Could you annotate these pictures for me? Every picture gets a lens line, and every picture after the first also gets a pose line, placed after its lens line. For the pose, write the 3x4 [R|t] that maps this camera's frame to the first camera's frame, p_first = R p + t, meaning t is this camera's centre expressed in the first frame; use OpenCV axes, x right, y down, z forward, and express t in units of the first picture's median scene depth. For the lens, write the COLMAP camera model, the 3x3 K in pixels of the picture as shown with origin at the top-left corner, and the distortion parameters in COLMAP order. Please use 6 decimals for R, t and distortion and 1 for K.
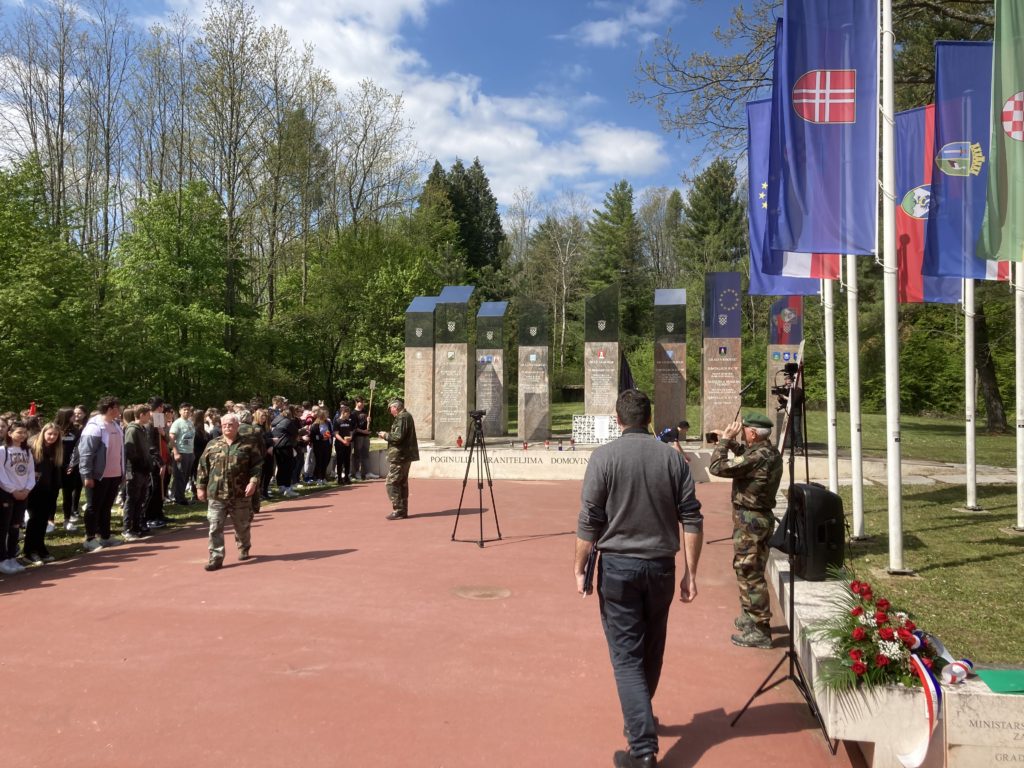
lens RADIAL K [[827.6, 0, 510.2], [0, 827.6, 368.1], [0, 0, 1]] dist [0.118780, -0.185660]
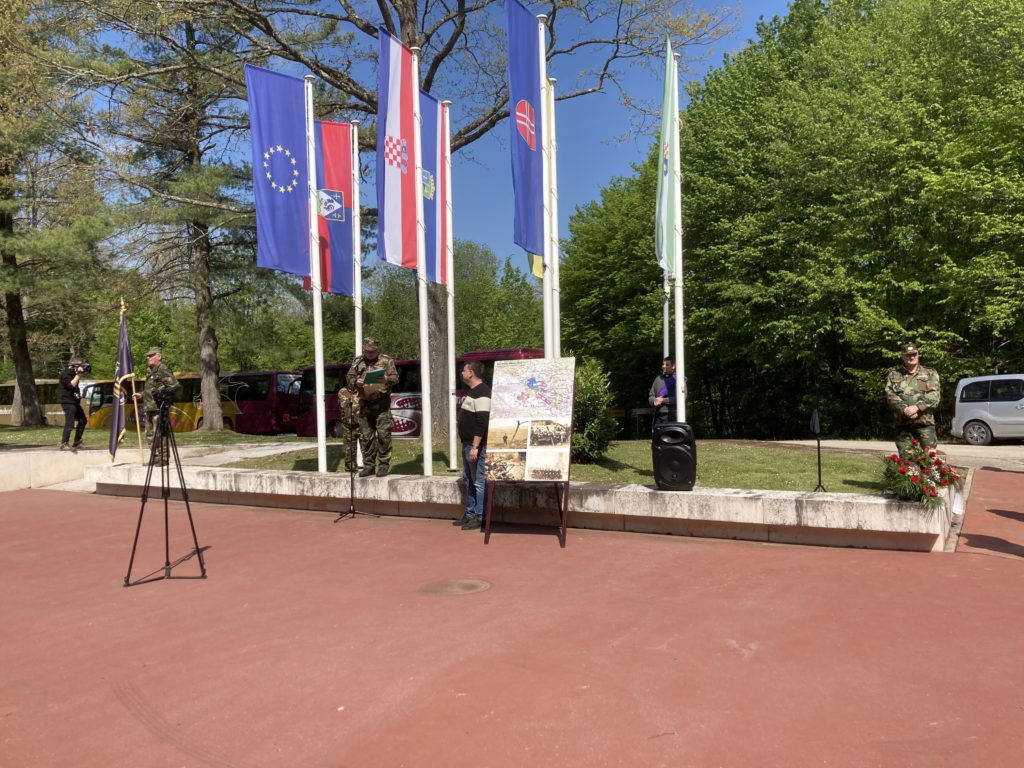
lens RADIAL K [[831.7, 0, 520.3], [0, 831.7, 380.9], [0, 0, 1]] dist [0.027037, -0.050632]
pose [[0.292868, -0.004010, 0.956145, -0.127108], [-0.009571, 0.999929, 0.007125, 0.007636], [-0.956105, -0.011238, 0.292808, 0.105317]]
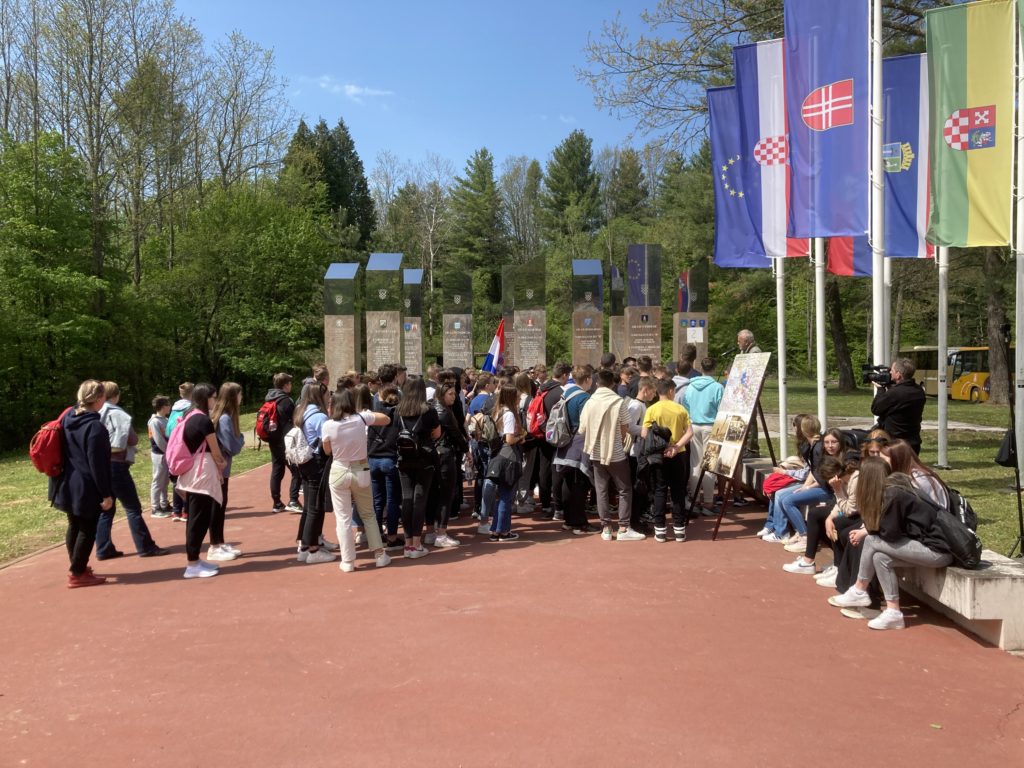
lens RADIAL K [[829.8, 0, 524.5], [0, 829.8, 387.1], [0, 0, 1]] dist [0.020937, -0.047961]
pose [[0.980060, -0.017938, 0.197890, -0.041433], [0.005732, 0.998055, 0.062080, 0.000084], [-0.198618, -0.059708, 0.978256, -0.007044]]
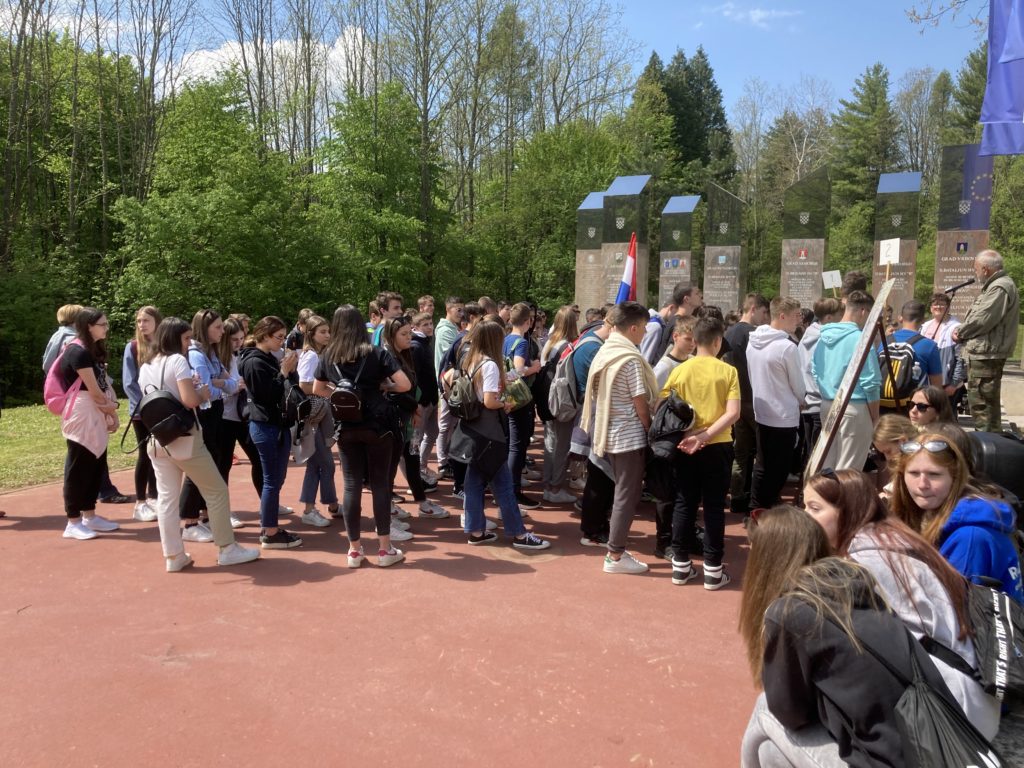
lens RADIAL K [[834.0, 0, 510.0], [0, 834.0, 380.9], [0, 0, 1]] dist [0.002827, 0.009748]
pose [[0.962864, 0.033408, -0.267911, 0.022818], [-0.001378, 0.992910, 0.118859, 0.004171], [0.269982, -0.114075, 0.956084, 0.045615]]
